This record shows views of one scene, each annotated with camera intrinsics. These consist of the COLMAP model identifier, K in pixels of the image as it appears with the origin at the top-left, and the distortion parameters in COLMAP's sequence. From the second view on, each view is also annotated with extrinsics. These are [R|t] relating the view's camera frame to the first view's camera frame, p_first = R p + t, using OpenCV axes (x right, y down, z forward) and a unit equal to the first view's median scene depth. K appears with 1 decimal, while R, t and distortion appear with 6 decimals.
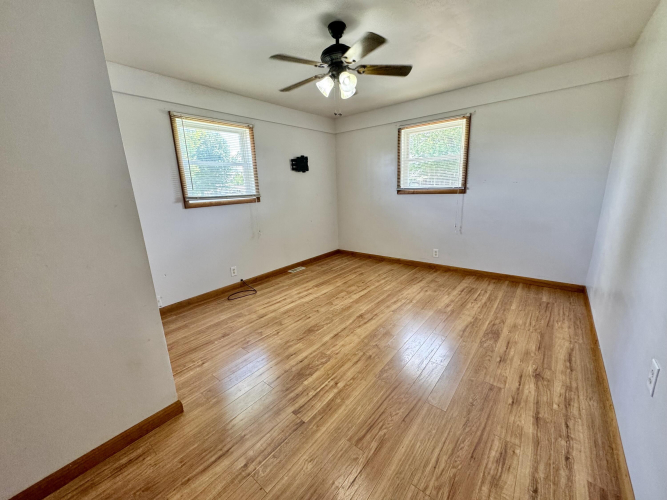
lens RADIAL K [[265.6, 0, 333.5], [0, 265.6, 250.0], [0, 0, 1]] dist [-0.000522, -0.000122]
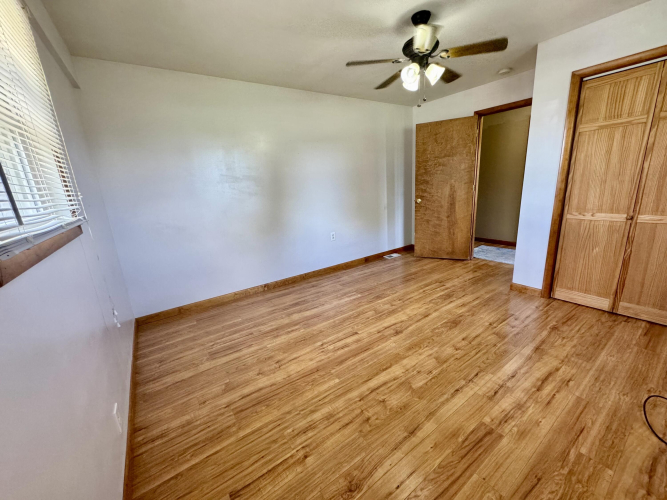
lens RADIAL K [[265.6, 0, 333.5], [0, 265.6, 250.0], [0, 0, 1]] dist [-0.000522, -0.000122]
pose [[-0.957865, 0.027830, 0.285867, 0.045082], [0.160211, 0.877840, 0.451363, -0.380459], [-0.238385, 0.478144, -0.845311, 1.543153]]
